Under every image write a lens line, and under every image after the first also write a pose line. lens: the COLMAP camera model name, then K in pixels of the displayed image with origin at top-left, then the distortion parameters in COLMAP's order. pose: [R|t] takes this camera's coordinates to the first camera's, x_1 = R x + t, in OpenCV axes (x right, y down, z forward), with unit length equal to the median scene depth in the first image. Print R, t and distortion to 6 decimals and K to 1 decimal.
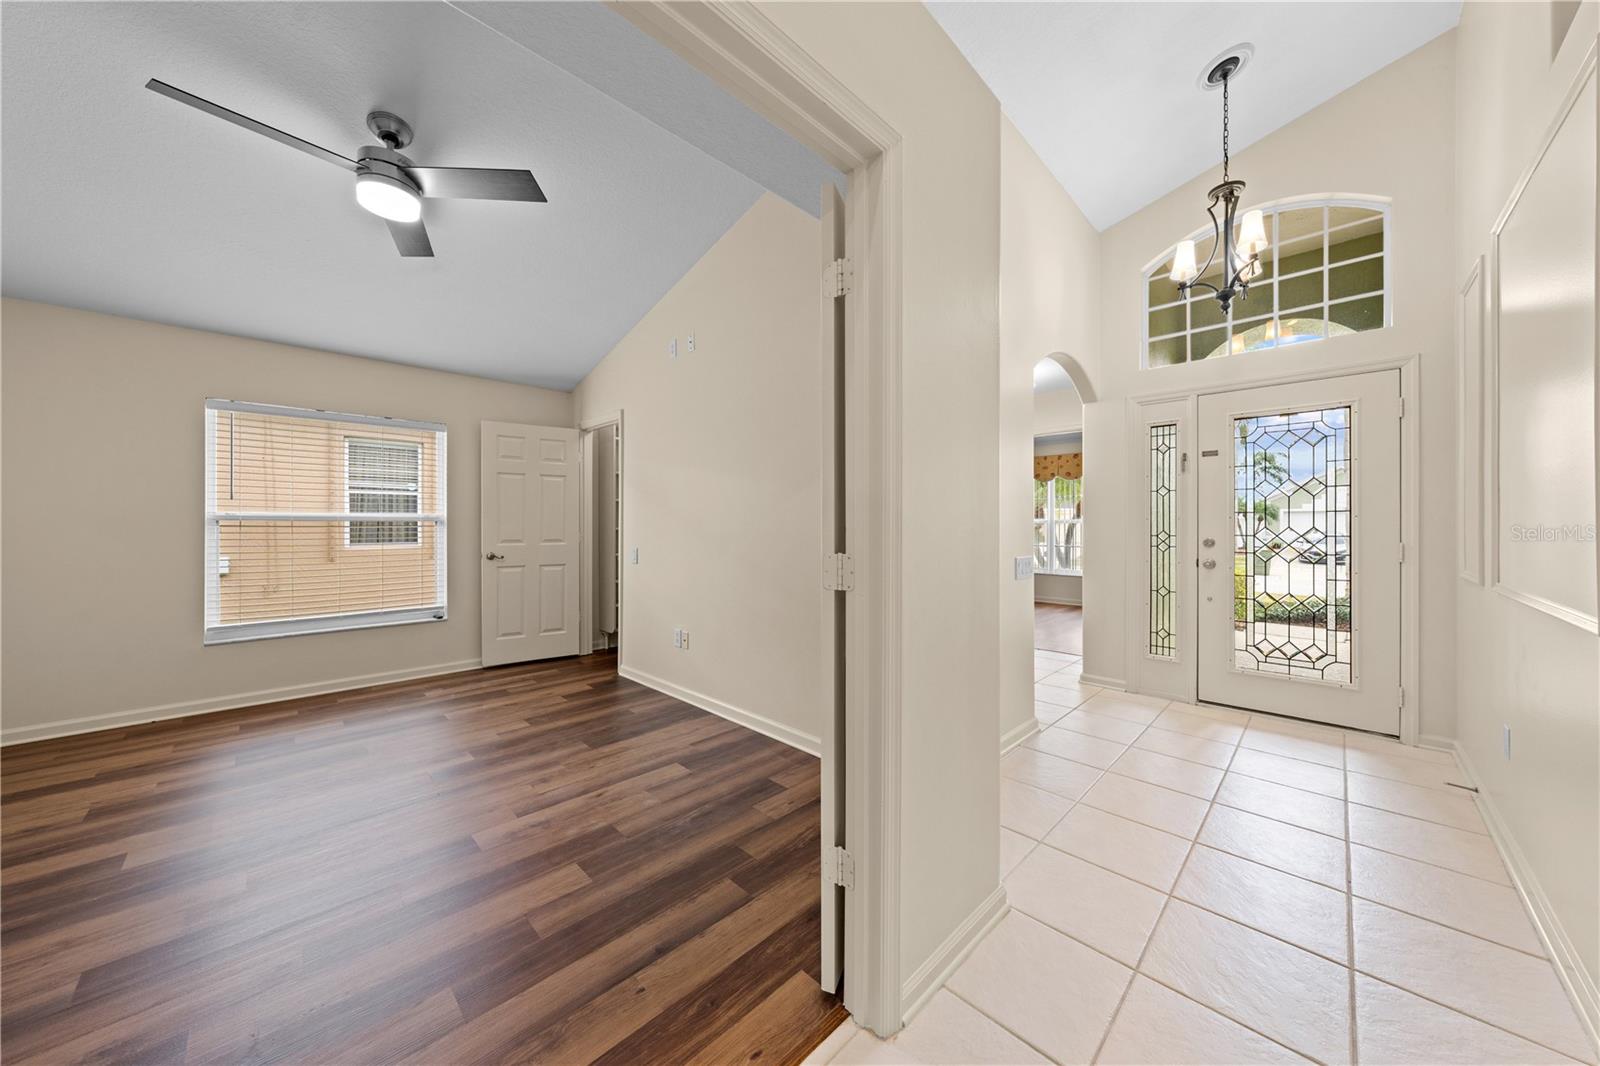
lens RADIAL K [[541.3, 0, 803.9], [0, 541.3, 524.4], [0, 0, 1]] dist [-0.005720, 0.000503]
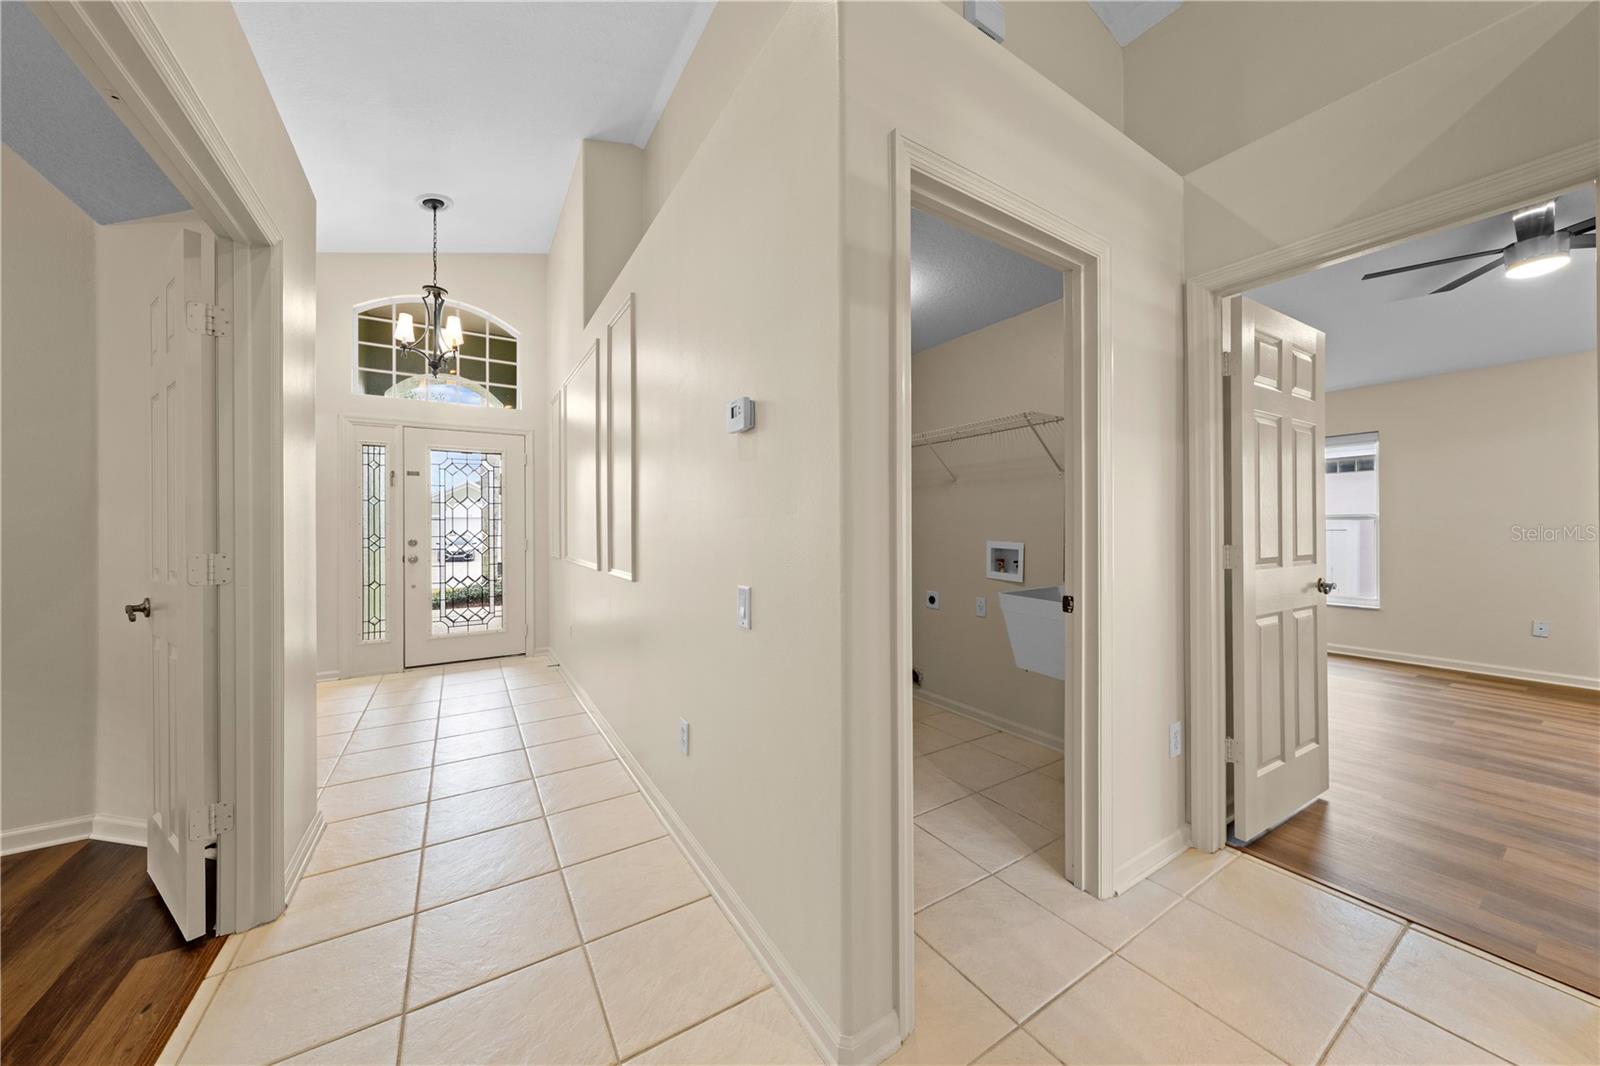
lens RADIAL K [[541.3, 0, 804.5], [0, 541.3, 525.1], [0, 0, 1]] dist [-0.005720, 0.000503]
pose [[0.223788, -0.000254, 0.974638, -0.292900], [0.005308, 0.999985, -0.000959, -0.001976], [-0.974623, 0.005388, 0.223786, -0.196928]]
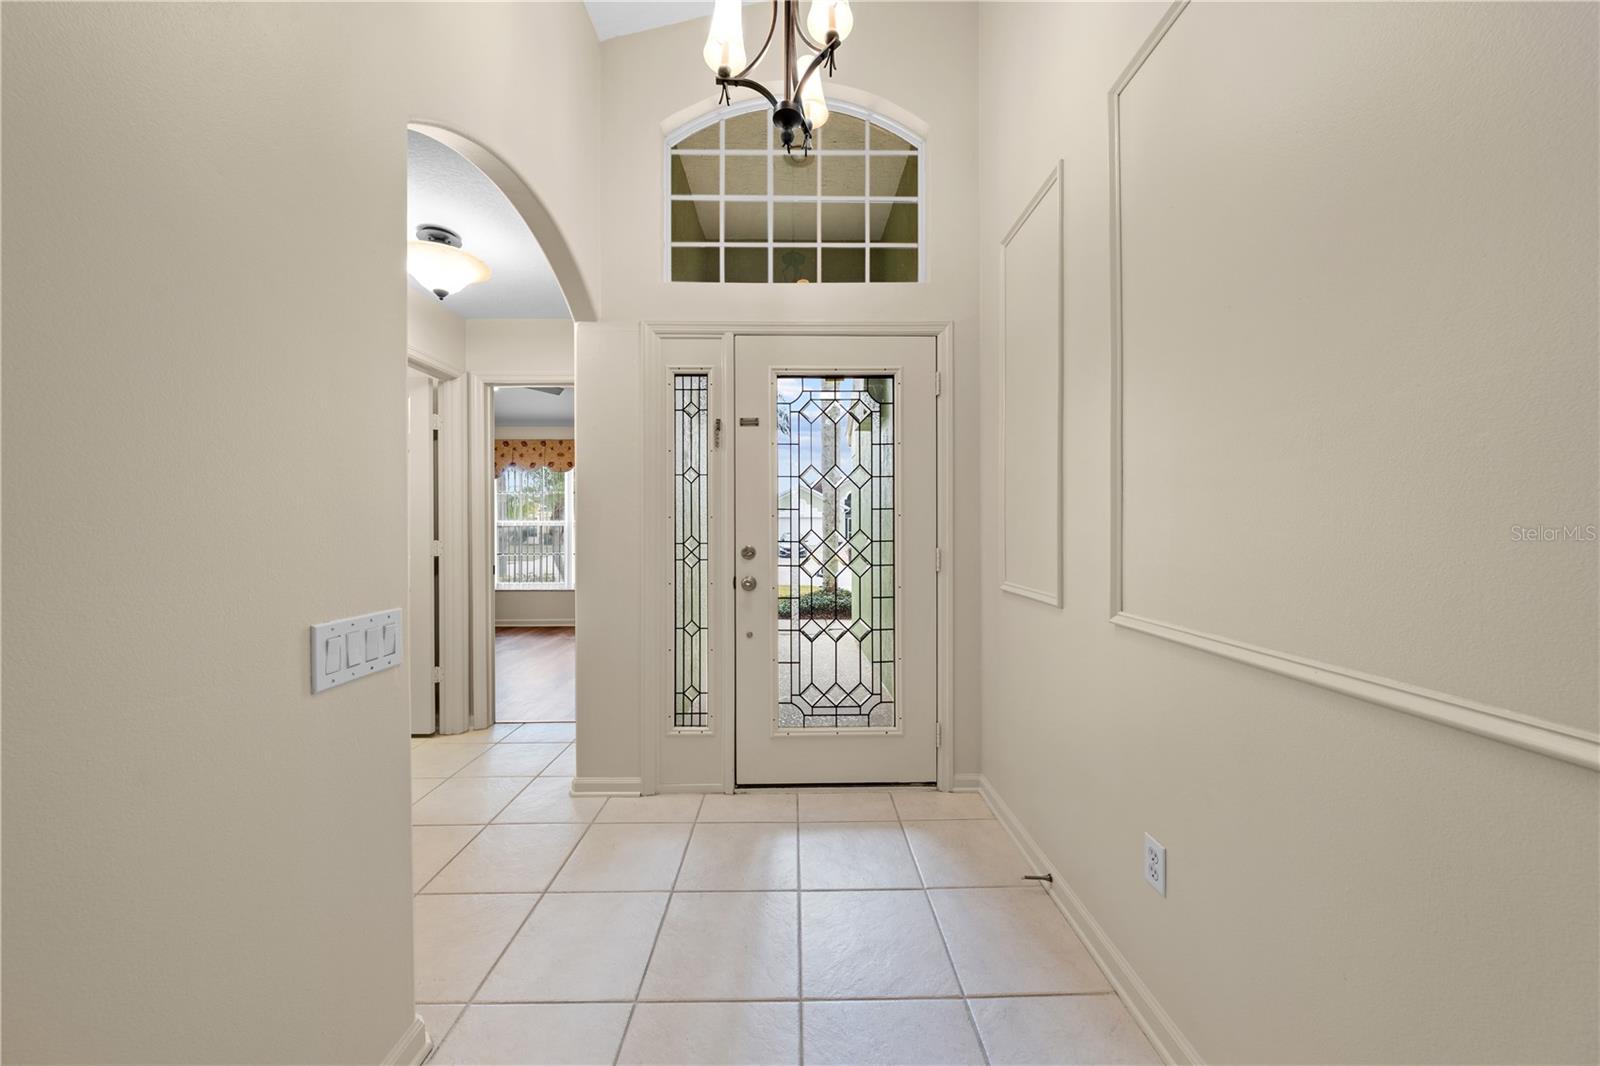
lens RADIAL K [[541.3, 0, 791.9], [0, 541.3, 530.6], [0, 0, 1]] dist [-0.005720, 0.000503]
pose [[0.713175, -0.006172, 0.700959, 0.309143], [0.001960, 0.999975, 0.006811, 0.001368], [-0.700983, -0.003484, 0.713169, 0.472083]]
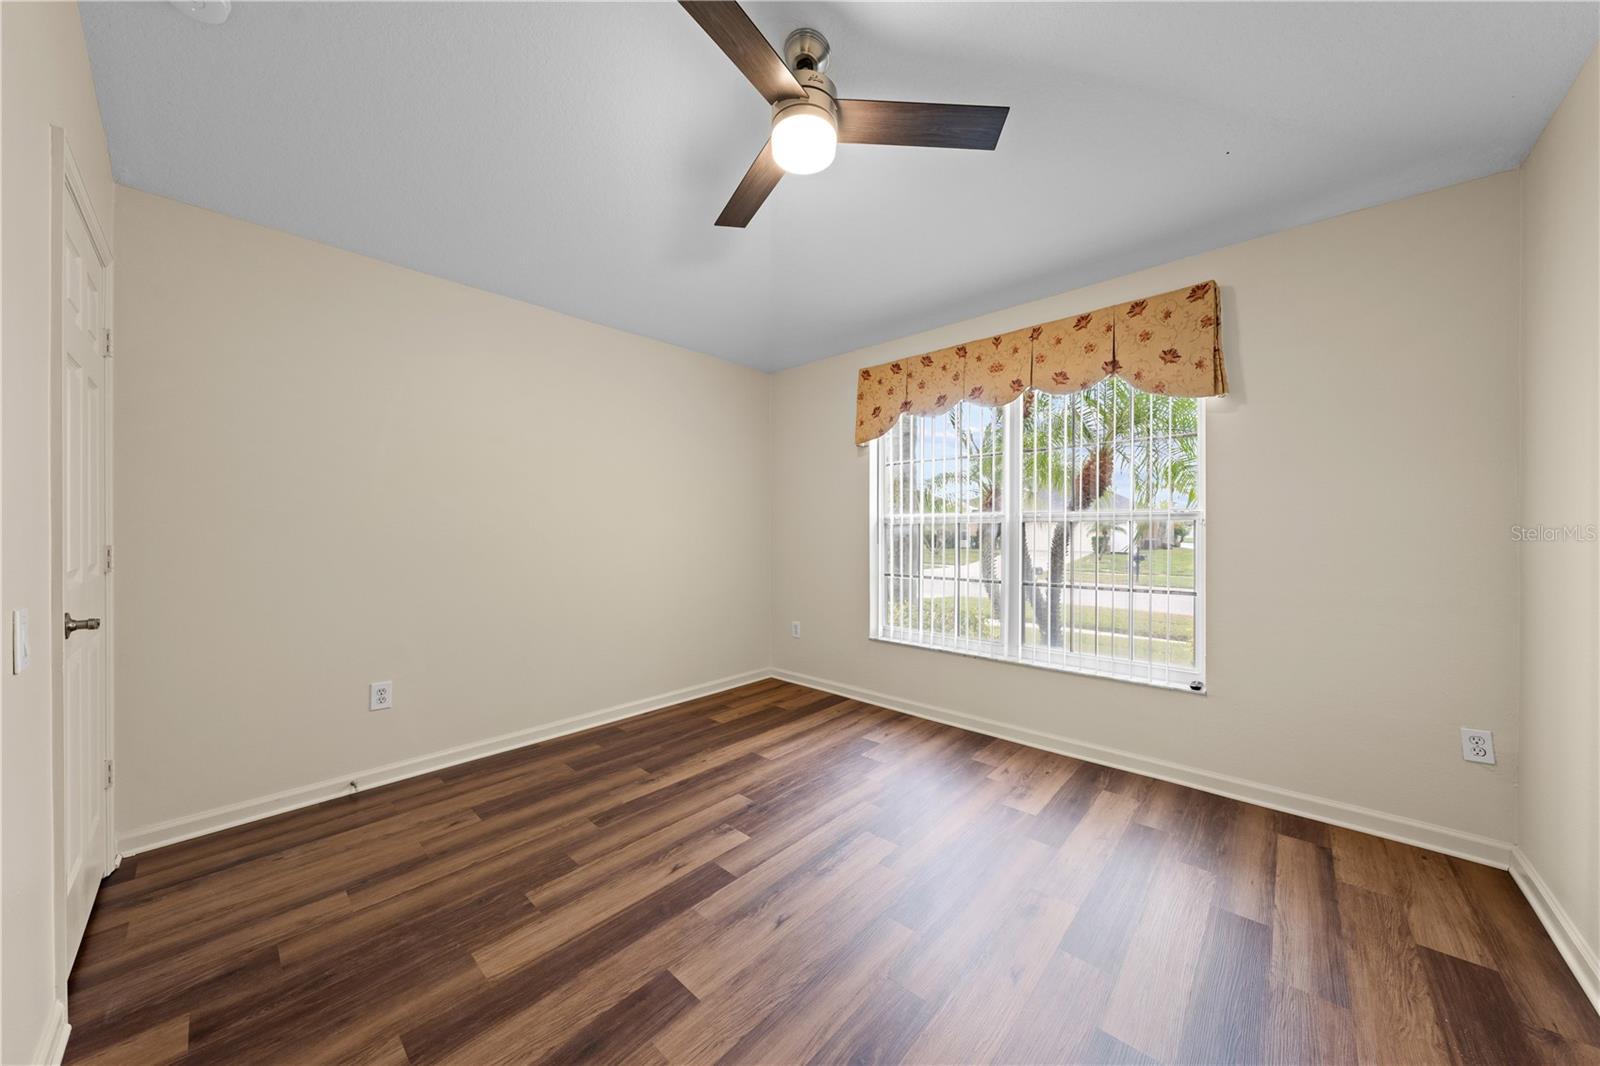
lens RADIAL K [[541.3, 0, 804.0], [0, 541.3, 529.2], [0, 0, 1]] dist [-0.005720, 0.000503]
pose [[0.999675, -0.006249, 0.024706, 0.702878], [0.006219, 0.999980, 0.001289, 0.003869], [-0.024714, -0.001135, 0.999694, 1.465265]]
